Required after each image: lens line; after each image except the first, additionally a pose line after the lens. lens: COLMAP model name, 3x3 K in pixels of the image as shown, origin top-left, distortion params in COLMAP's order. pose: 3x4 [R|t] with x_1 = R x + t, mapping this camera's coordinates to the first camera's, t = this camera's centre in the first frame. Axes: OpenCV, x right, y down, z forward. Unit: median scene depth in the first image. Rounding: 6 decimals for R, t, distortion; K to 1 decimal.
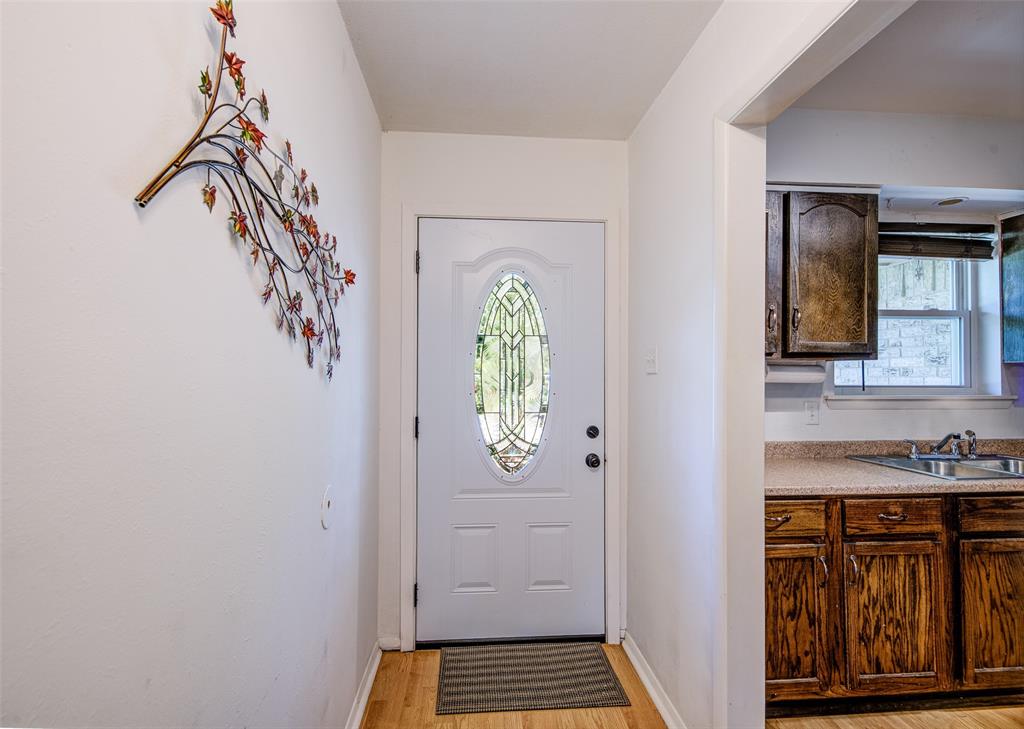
lens RADIAL K [[484.5, 0, 510.8], [0, 484.5, 363.6], [0, 0, 1]] dist [-0.000380, -0.000095]
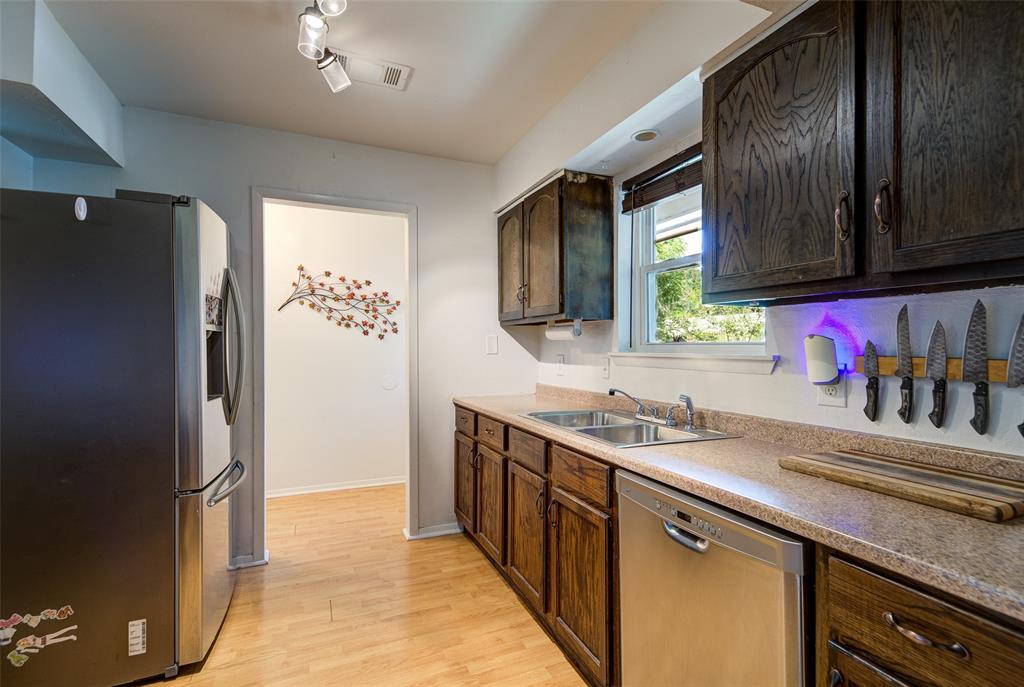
lens RADIAL K [[491.3, 0, 515.8], [0, 491.3, 344.0], [0, 0, 1]] dist [-0.030359, -0.001788]
pose [[0.300060, -0.010949, -0.953858, 1.596092], [0.009940, 0.999916, -0.008350, 0.055705], [0.953869, -0.006976, 0.300143, 0.491495]]
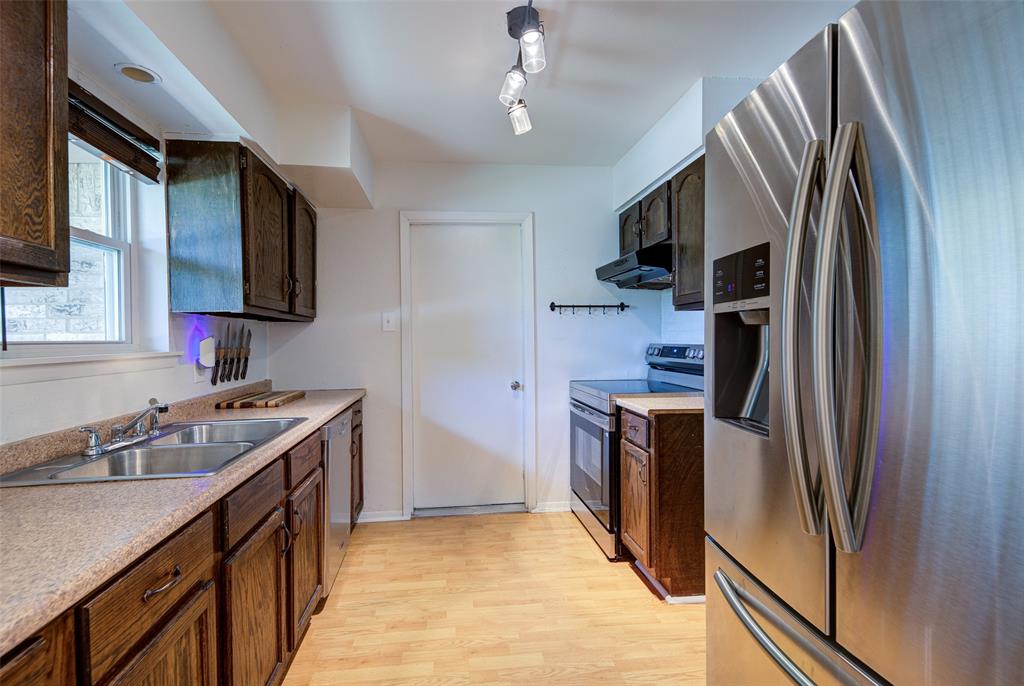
lens RADIAL K [[465.5, 0, 504.5], [0, 465.5, 342.9], [0, 0, 1]] dist [0.017580, -0.002337]
pose [[-0.025542, -0.018933, 0.999494, 0.205036], [-0.004791, 0.999811, 0.018817, 0.035655], [-0.999662, -0.004308, -0.025628, 0.477960]]
